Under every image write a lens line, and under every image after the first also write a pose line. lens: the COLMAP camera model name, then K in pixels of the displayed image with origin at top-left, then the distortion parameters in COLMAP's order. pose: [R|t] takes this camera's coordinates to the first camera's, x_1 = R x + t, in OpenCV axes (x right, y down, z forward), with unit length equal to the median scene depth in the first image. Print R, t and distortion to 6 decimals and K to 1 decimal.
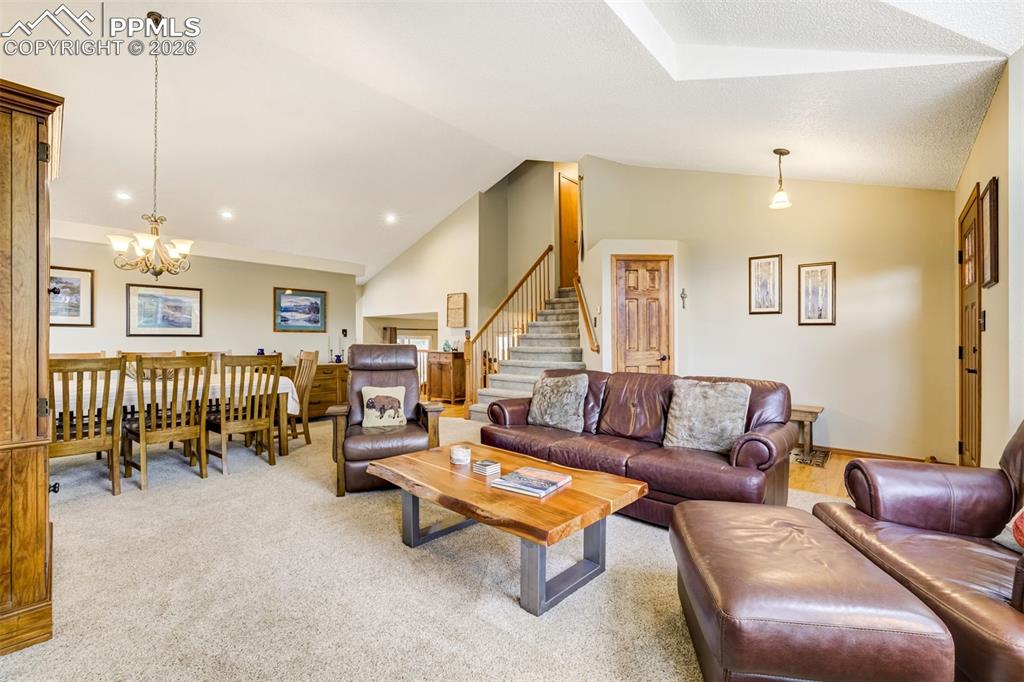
lens RADIAL K [[443.7, 0, 509.7], [0, 443.7, 340.2], [0, 0, 1]] dist [-0.028625, 0.007229]
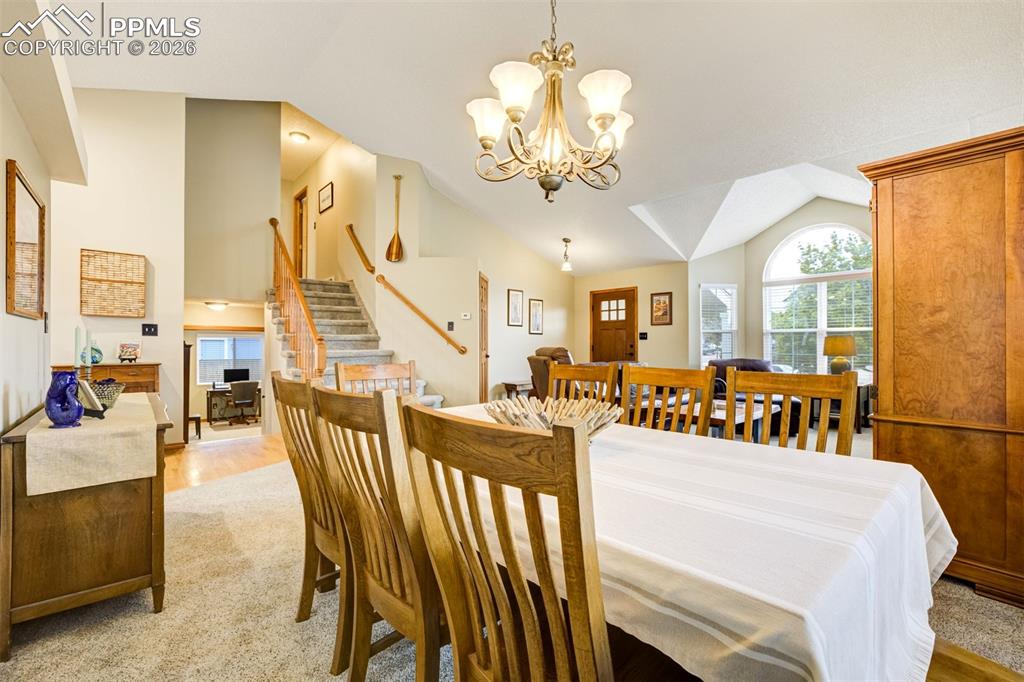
lens RADIAL K [[443.7, 0, 516.3], [0, 443.7, 342.4], [0, 0, 1]] dist [-0.028625, 0.007229]
pose [[0.094905, -0.002012, 0.995484, -0.781011], [-0.003803, 0.999990, 0.002384, -0.002673], [-0.995479, -0.004012, 0.094897, 0.634197]]
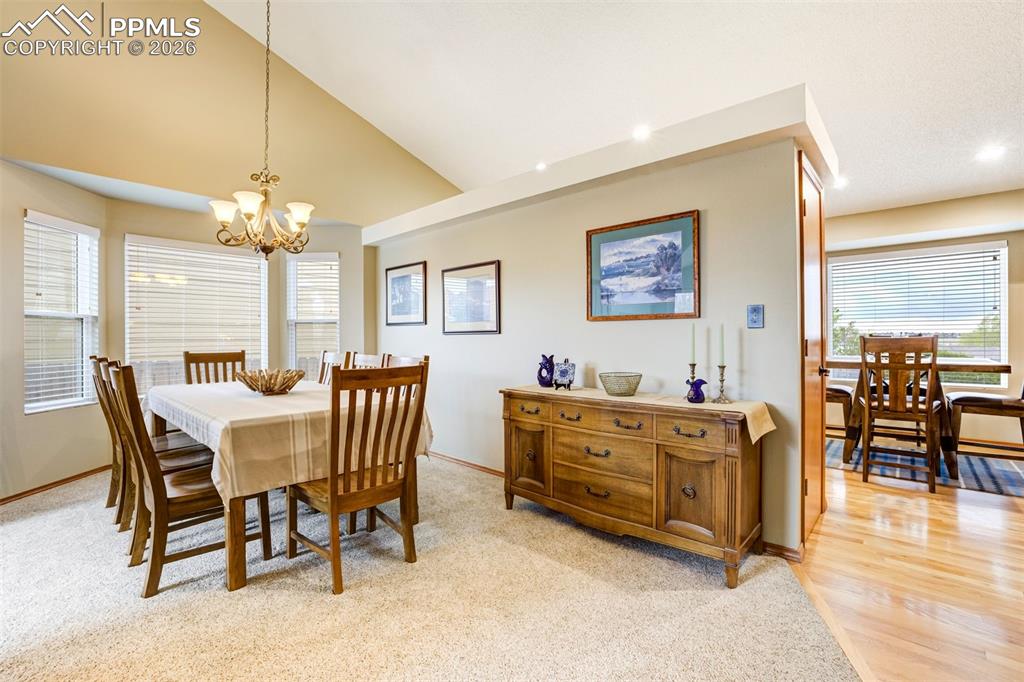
lens RADIAL K [[443.7, 0, 511.9], [0, 443.7, 339.1], [0, 0, 1]] dist [-0.028625, 0.007229]
pose [[0.012115, -0.005765, -0.999910, -0.039519], [-0.001465, 0.999982, -0.005783, 0.003811], [0.999926, 0.001535, 0.012106, 0.886619]]
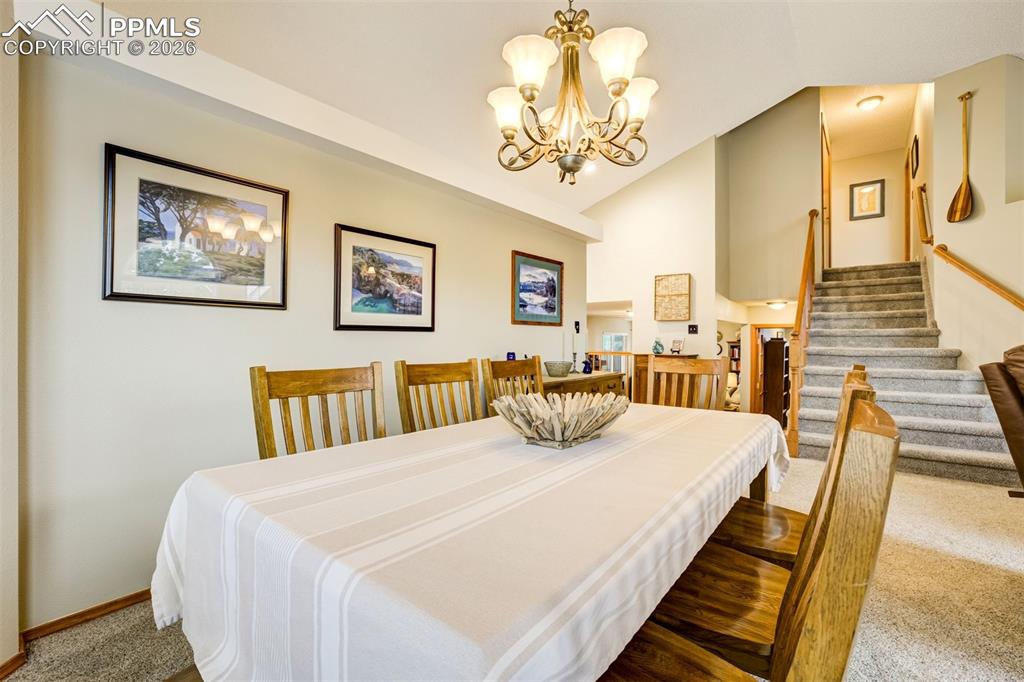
lens RADIAL K [[443.7, 0, 521.5], [0, 443.7, 344.6], [0, 0, 1]] dist [-0.028625, 0.007229]
pose [[0.997924, -0.001859, 0.064370, -0.549205], [0.001211, 0.999948, 0.010110, 0.003542], [-0.064385, -0.010011, 0.997875, 0.376366]]
